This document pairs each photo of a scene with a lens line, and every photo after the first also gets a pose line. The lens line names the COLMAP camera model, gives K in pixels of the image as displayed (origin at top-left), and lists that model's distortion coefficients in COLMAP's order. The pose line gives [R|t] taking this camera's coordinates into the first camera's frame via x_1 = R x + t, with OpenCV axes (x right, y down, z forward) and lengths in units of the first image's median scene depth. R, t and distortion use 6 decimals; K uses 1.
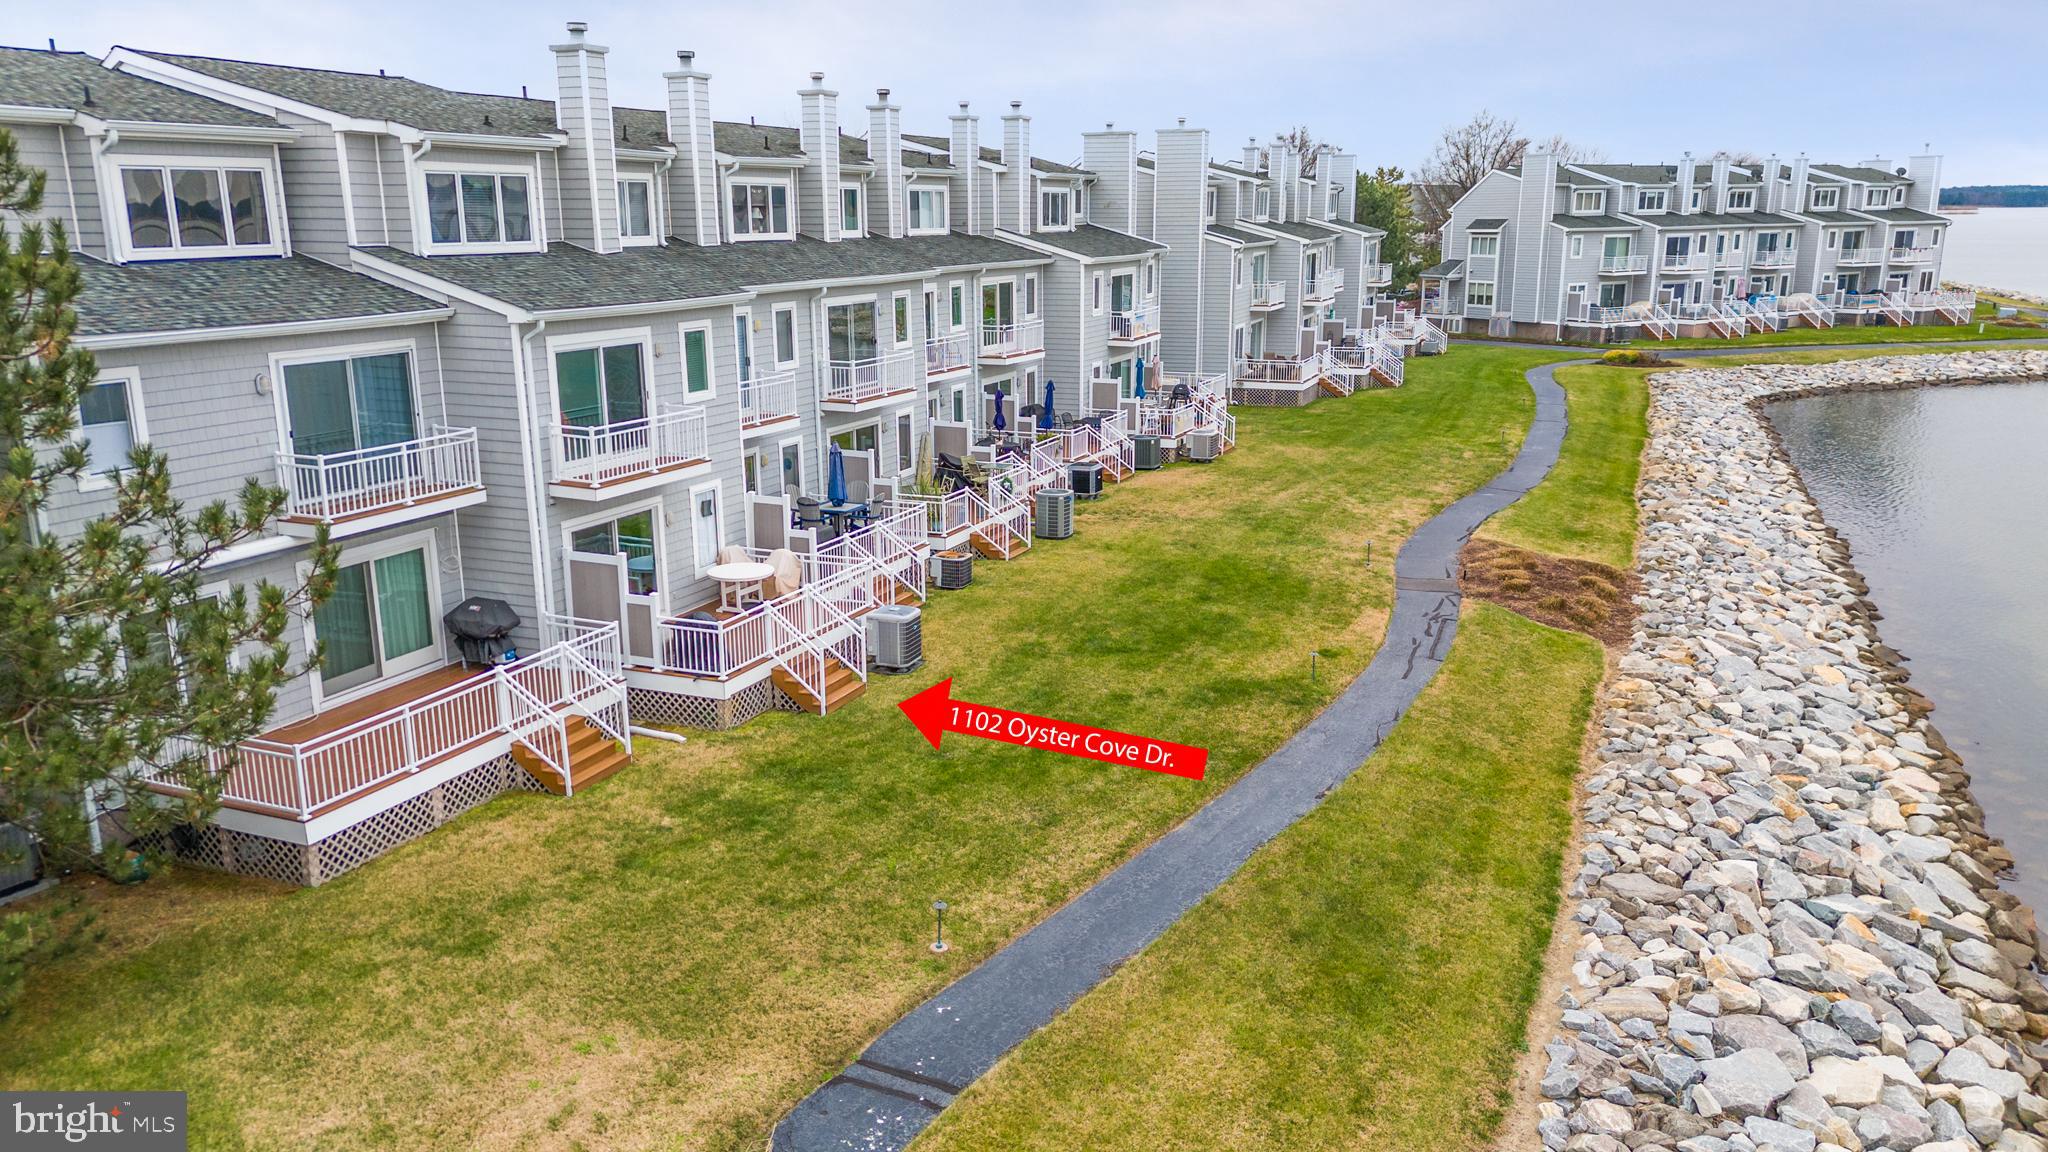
lens RADIAL K [[1472.4, 0, 1024.0], [0, 1472.4, 576.0], [0, 0, 1]] dist [0.088601, -0.103406]
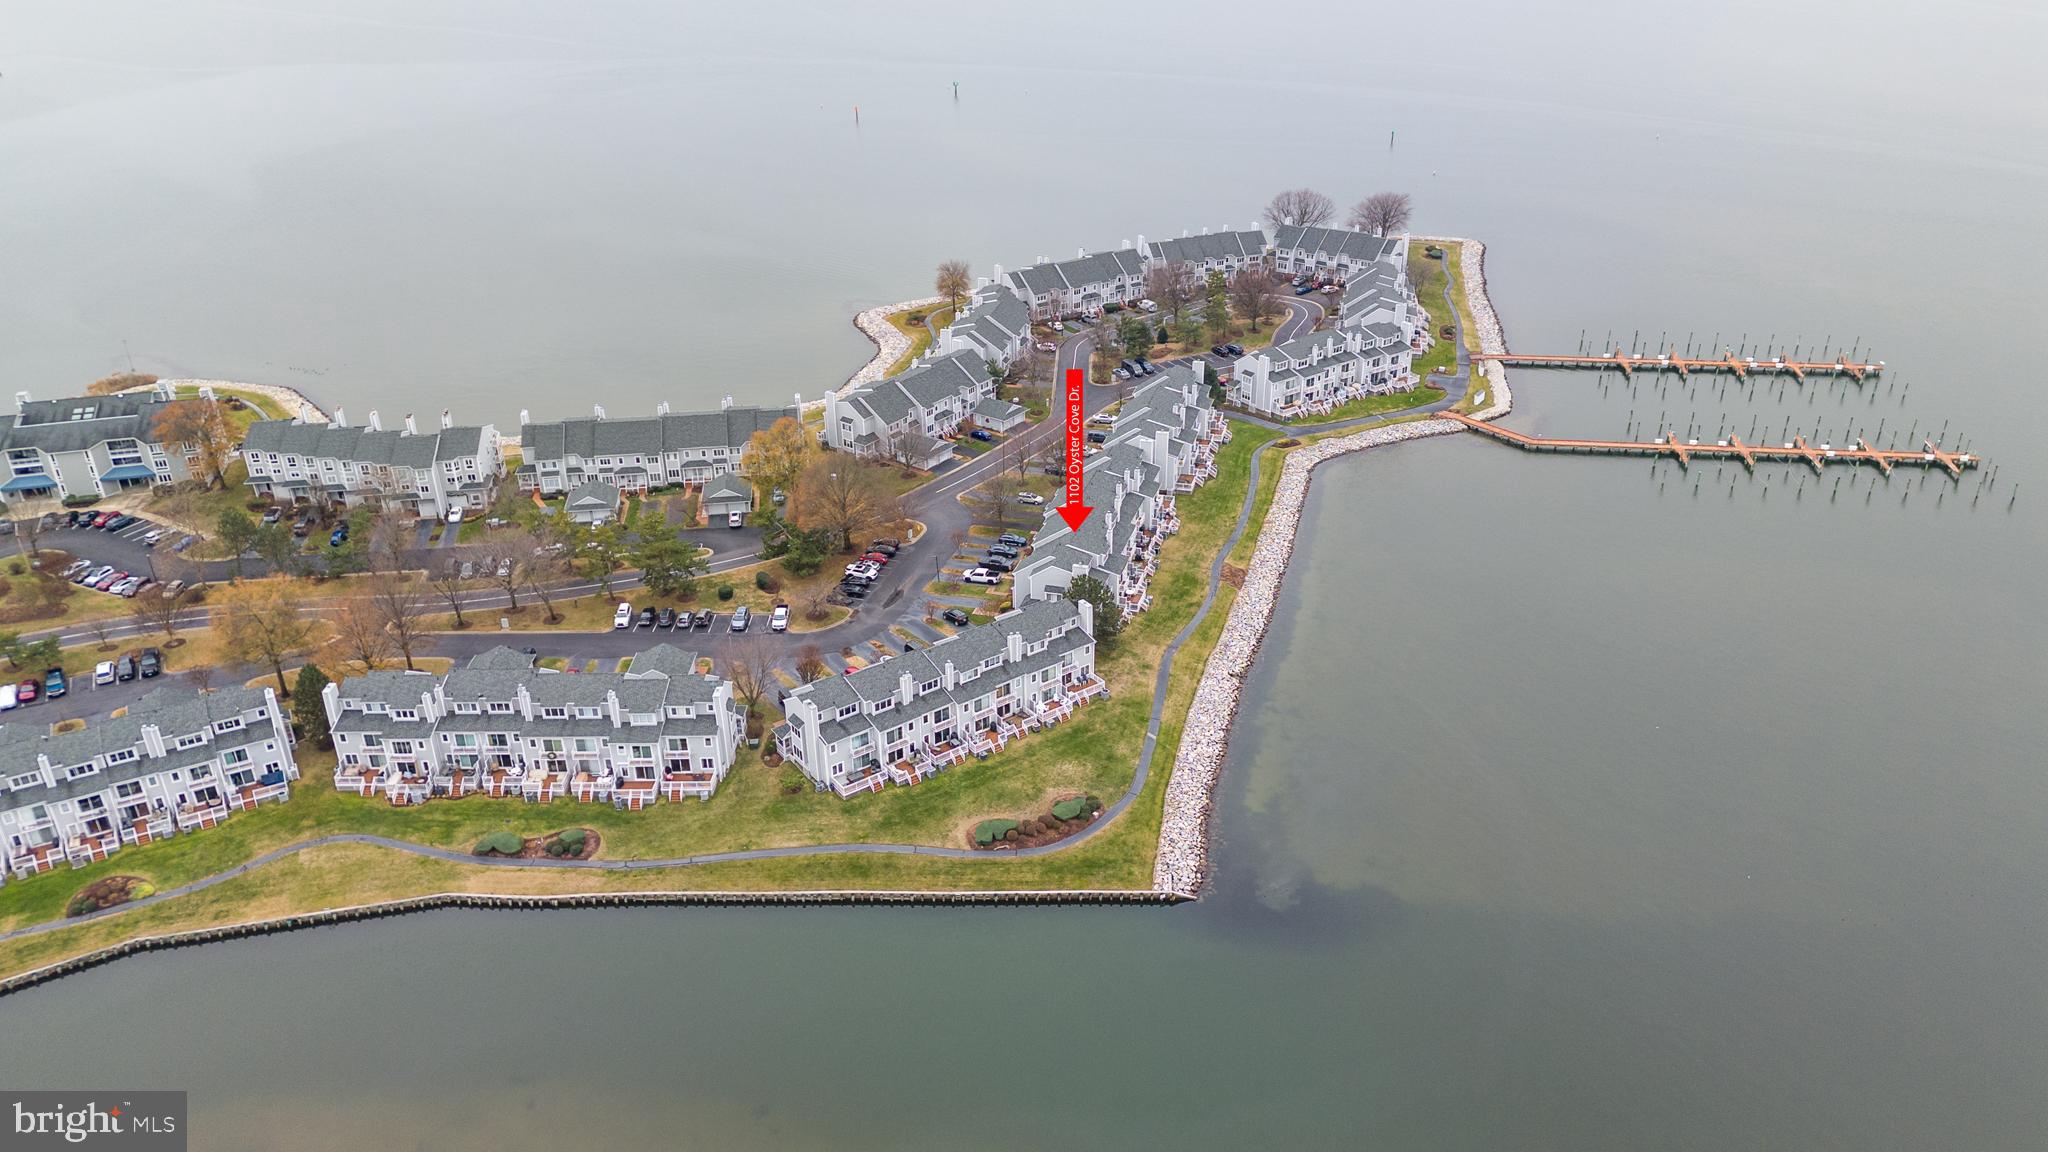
lens RADIAL K [[1472.4, 0, 1024.0], [0, 1472.4, 576.0], [0, 0, 1]] dist [0.088601, -0.103406]
pose [[0.994163, -0.053703, 0.093577, -0.424946], [0.029617, 0.969841, 0.241934, -0.575291], [-0.103747, -0.237750, 0.965770, -1.875772]]
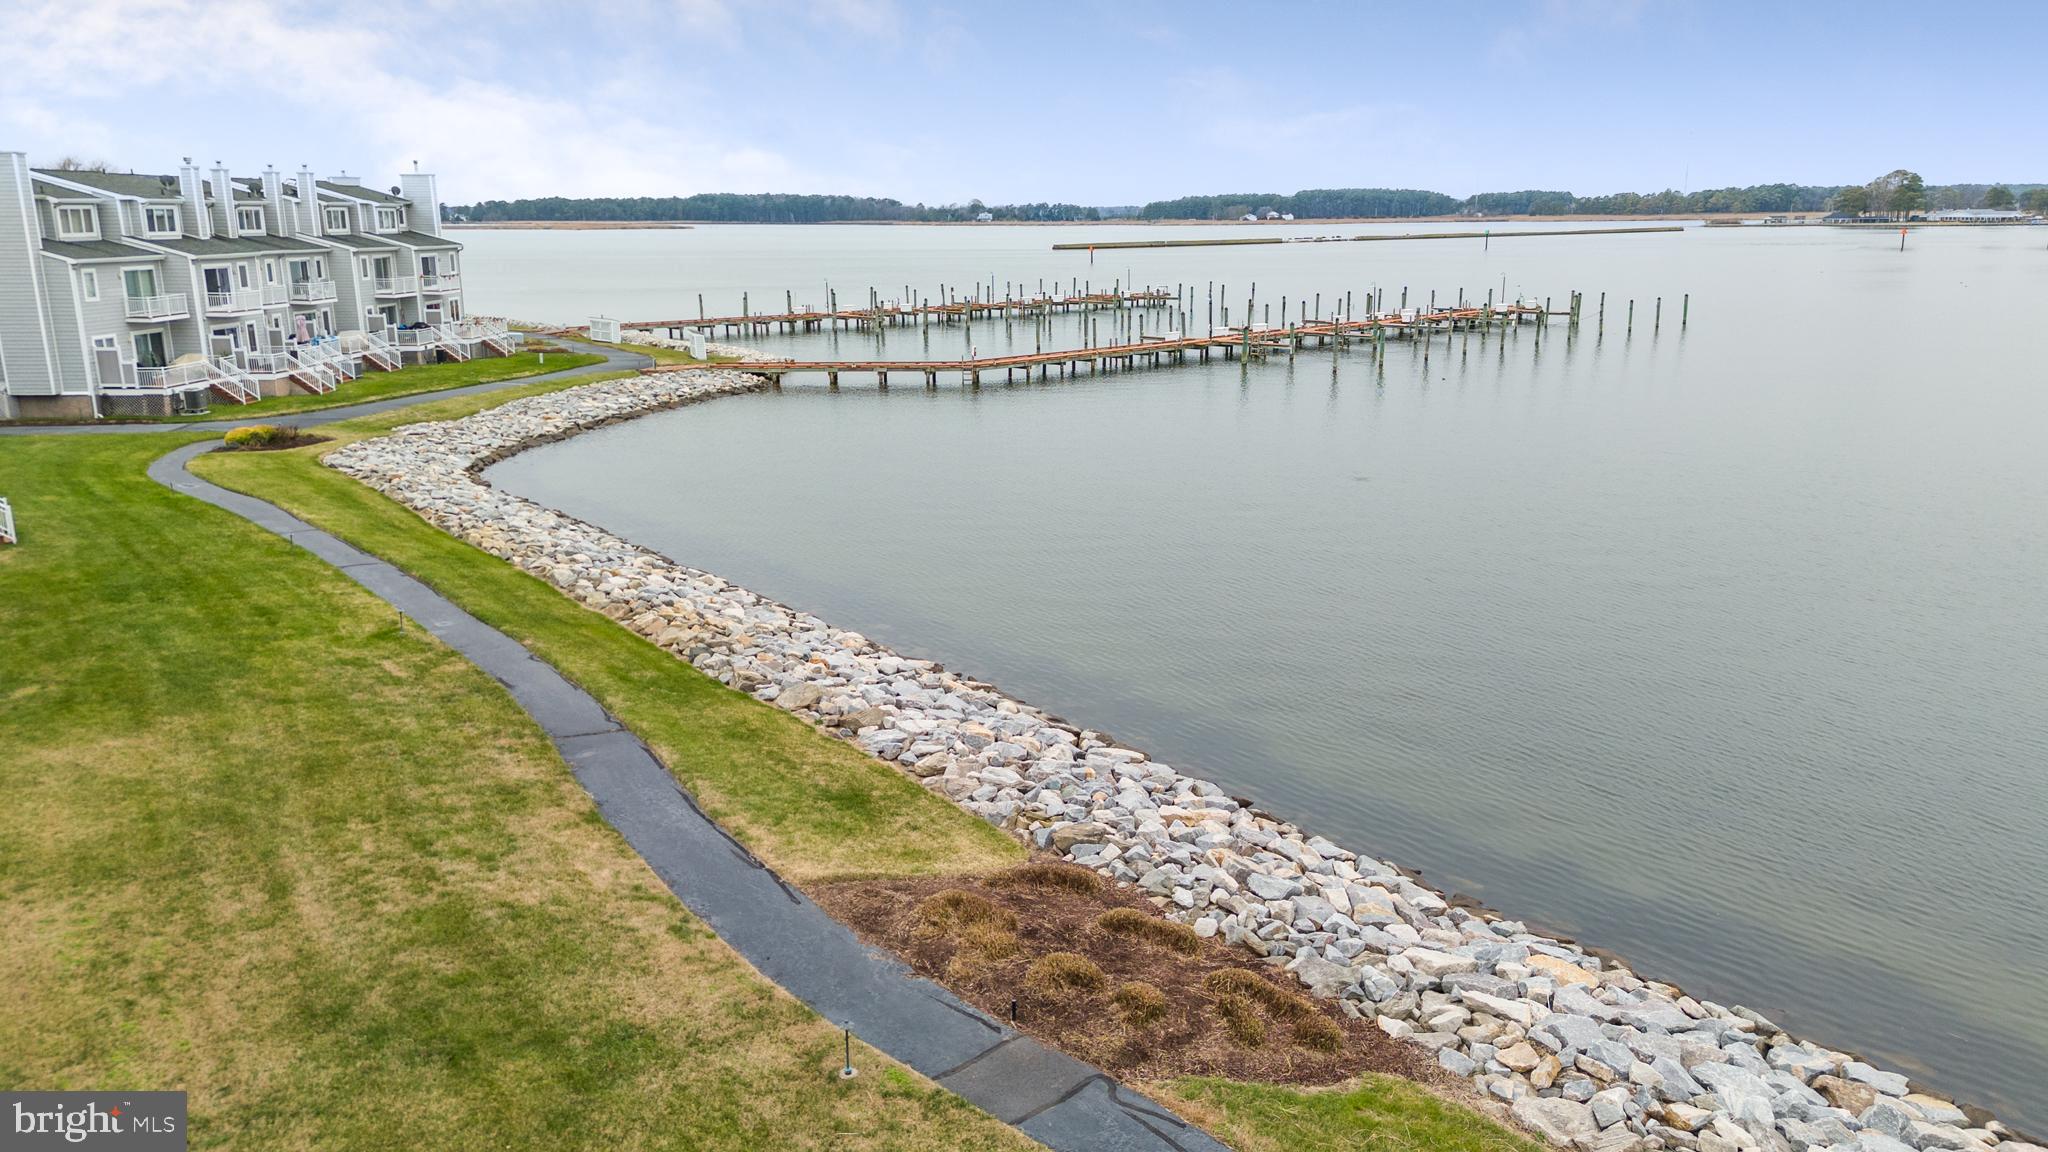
lens RADIAL K [[1494.6, 0, 1017.1], [0, 1494.6, 538.8], [0, 0, 1]] dist [0.086908, -0.085757]
pose [[0.512867, -0.177086, 0.840005, -0.030429], [0.208150, 0.974946, 0.078447, -0.067622], [-0.832851, 0.134614, 0.536878, 0.259210]]
